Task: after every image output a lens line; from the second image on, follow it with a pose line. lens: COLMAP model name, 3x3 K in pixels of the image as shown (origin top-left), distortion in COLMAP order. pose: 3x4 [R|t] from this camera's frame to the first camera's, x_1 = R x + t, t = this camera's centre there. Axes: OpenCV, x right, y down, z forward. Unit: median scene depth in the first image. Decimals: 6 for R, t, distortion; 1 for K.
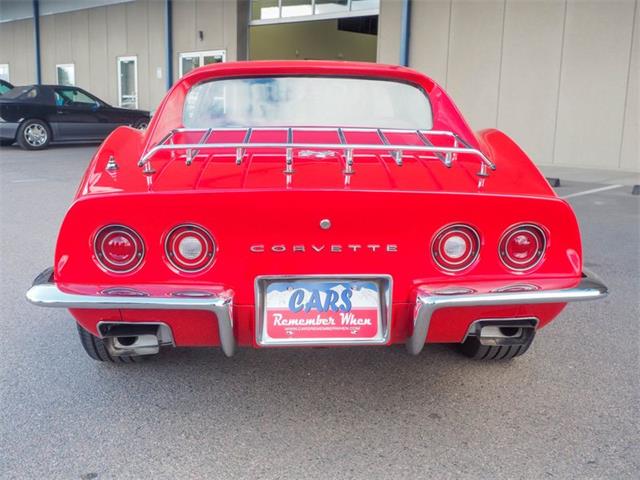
lens RADIAL K [[693.5, 0, 320.0], [0, 693.5, 240.0], [0, 0, 1]] dist [0.022042, -0.004437]
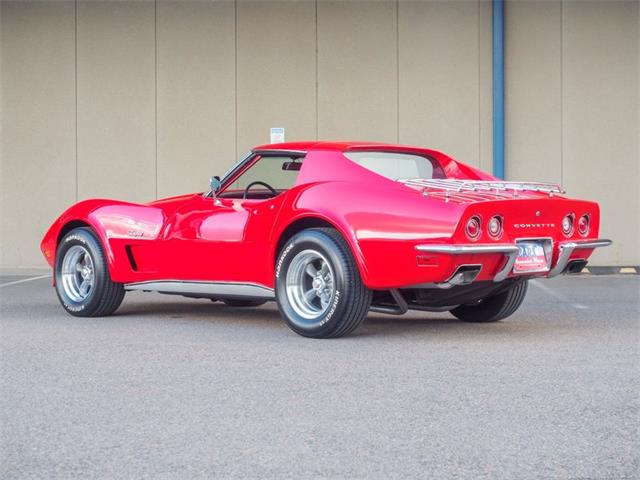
lens RADIAL K [[1398.1, 0, 320.0], [0, 1398.1, 240.0], [0, 0, 1]] dist [0.070056, 0.152063]
pose [[0.742700, -0.026249, 0.669110, -3.403104], [0.144303, 0.982027, -0.121650, 0.488725], [-0.653891, 0.186904, 0.733139, -1.791952]]
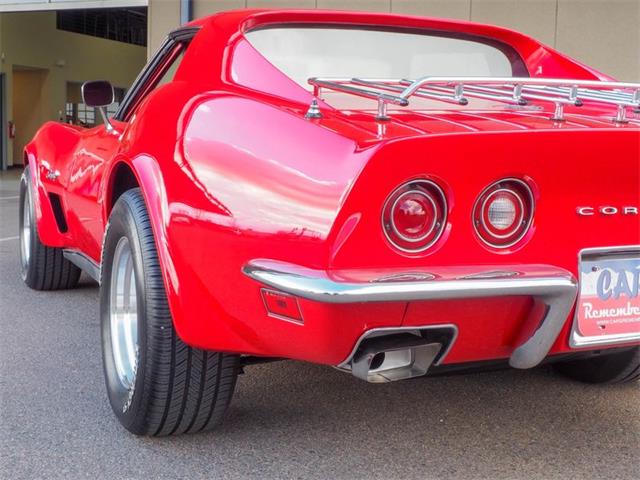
lens RADIAL K [[910.9, 0, 320.0], [0, 910.9, 240.0], [0, 0, 1]] dist [-0.004775, -0.028730]
pose [[0.934133, -0.032484, 0.355445, -0.670912], [0.062028, 0.995471, -0.072037, 0.091057], [-0.351495, 0.089339, 0.931917, 0.181568]]
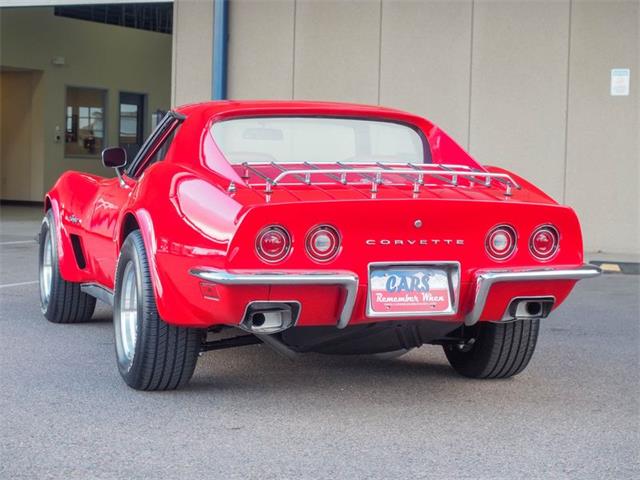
lens RADIAL K [[1530.1, 0, 320.0], [0, 1530.1, 240.0], [0, 0, 1]] dist [0.104819, 0.756465]
pose [[0.964974, -0.009041, 0.262189, -0.949001], [0.044706, 0.990455, -0.130385, 0.385441], [-0.258508, 0.137539, 0.956168, -1.831486]]
